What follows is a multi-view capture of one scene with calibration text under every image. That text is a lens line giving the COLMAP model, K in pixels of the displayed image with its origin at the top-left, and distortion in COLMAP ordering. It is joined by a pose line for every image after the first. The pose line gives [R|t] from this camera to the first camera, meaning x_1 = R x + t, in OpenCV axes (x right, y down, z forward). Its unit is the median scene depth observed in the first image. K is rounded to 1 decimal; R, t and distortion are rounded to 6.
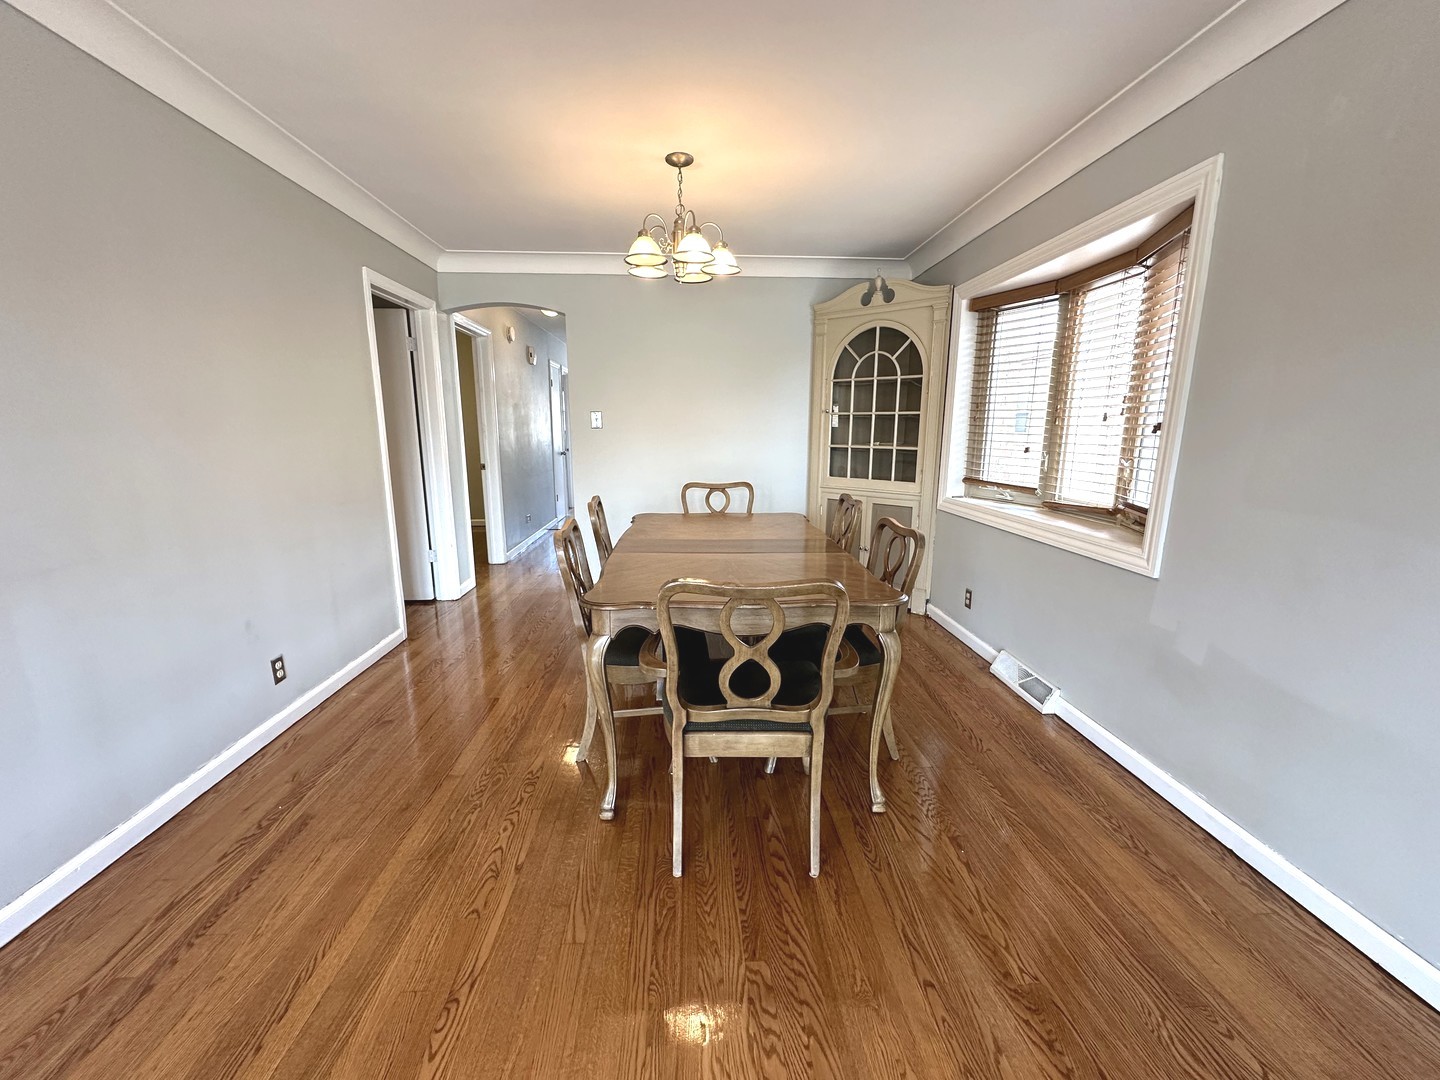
lens RADIAL K [[571.1, 0, 720.0], [0, 571.1, 540.0], [0, 0, 1]] dist [-0.001226, 0.000373]
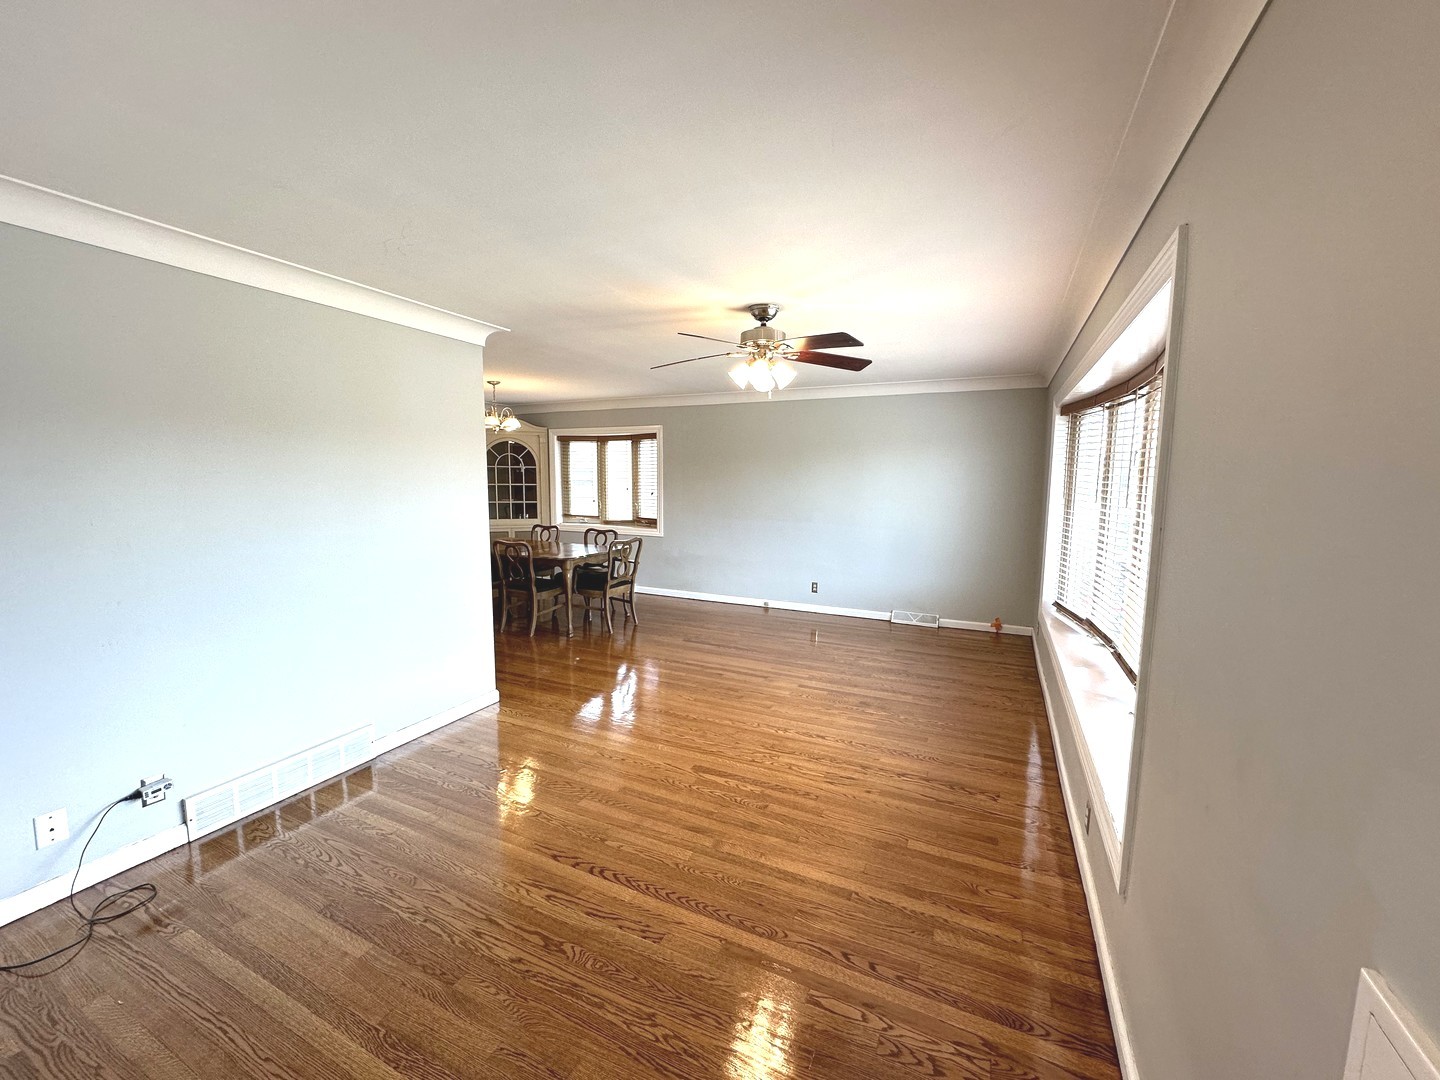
lens RADIAL K [[571.1, 0, 720.0], [0, 571.1, 540.0], [0, 0, 1]] dist [-0.001226, 0.000373]
pose [[0.480971, -0.099277, 0.871097, -1.125487], [0.166800, 0.985783, 0.020250, 0.040920], [-0.860723, 0.135559, 0.490693, -0.539432]]
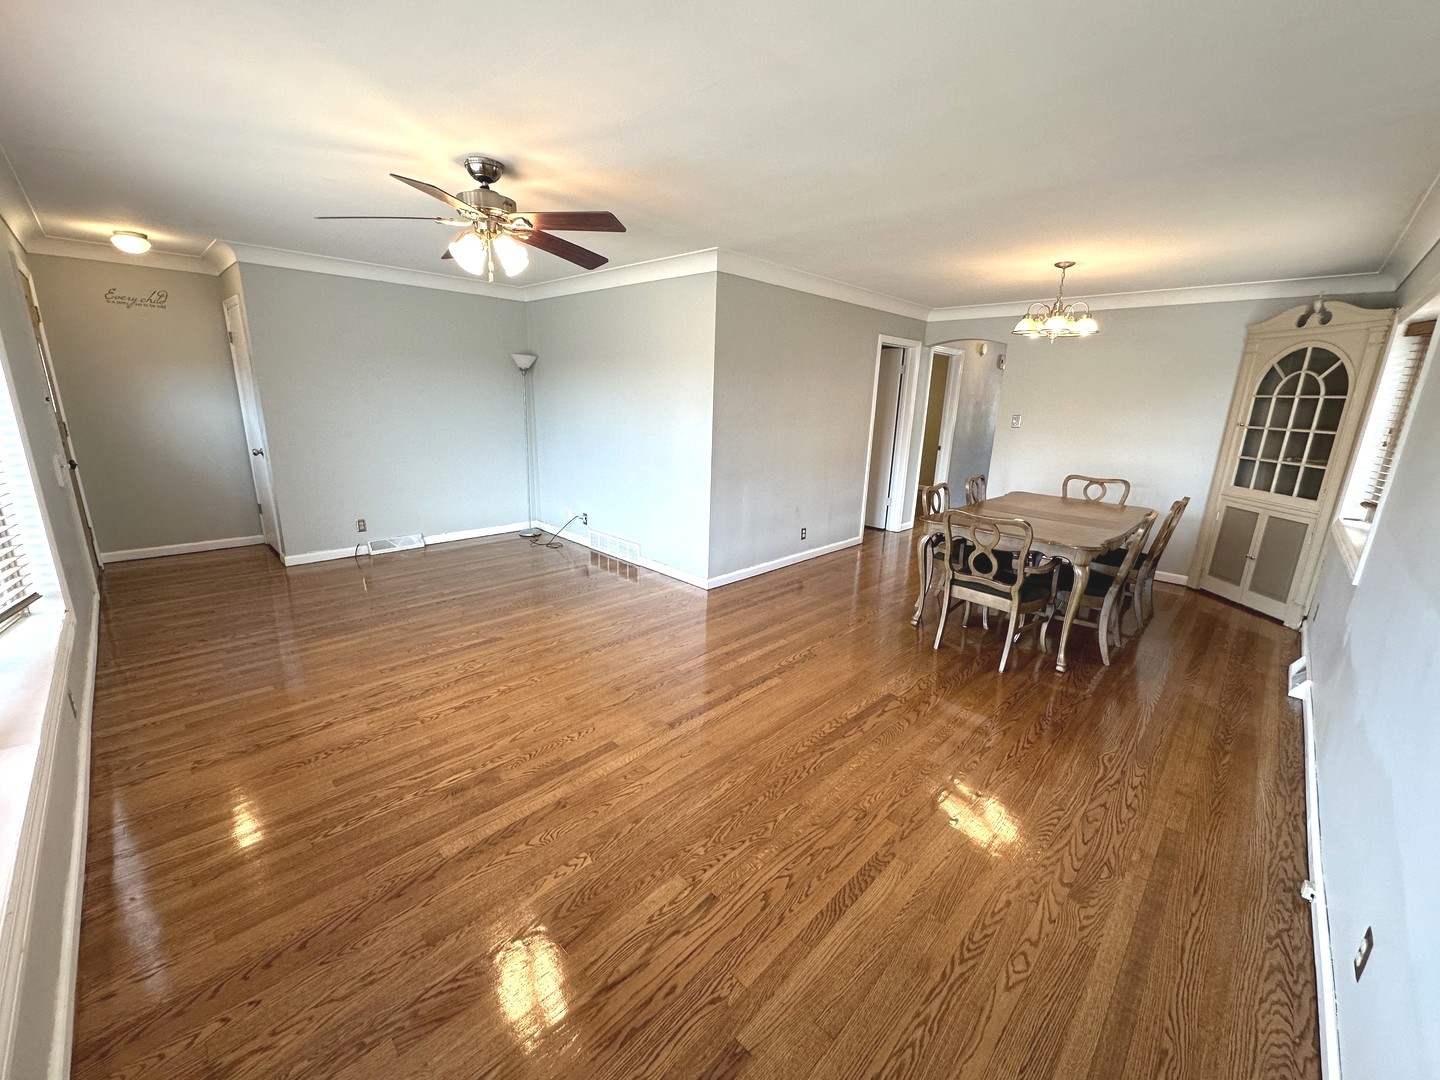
lens RADIAL K [[578.2, 0, 722.7], [0, 578.2, 536.2], [0, 0, 1]] dist [-0.002487, -0.000509]
pose [[0.675732, 0.195216, -0.710829, 0.373388], [-0.175002, 0.979212, 0.102561, 0.041731], [0.716073, 0.055093, 0.695848, -0.480308]]
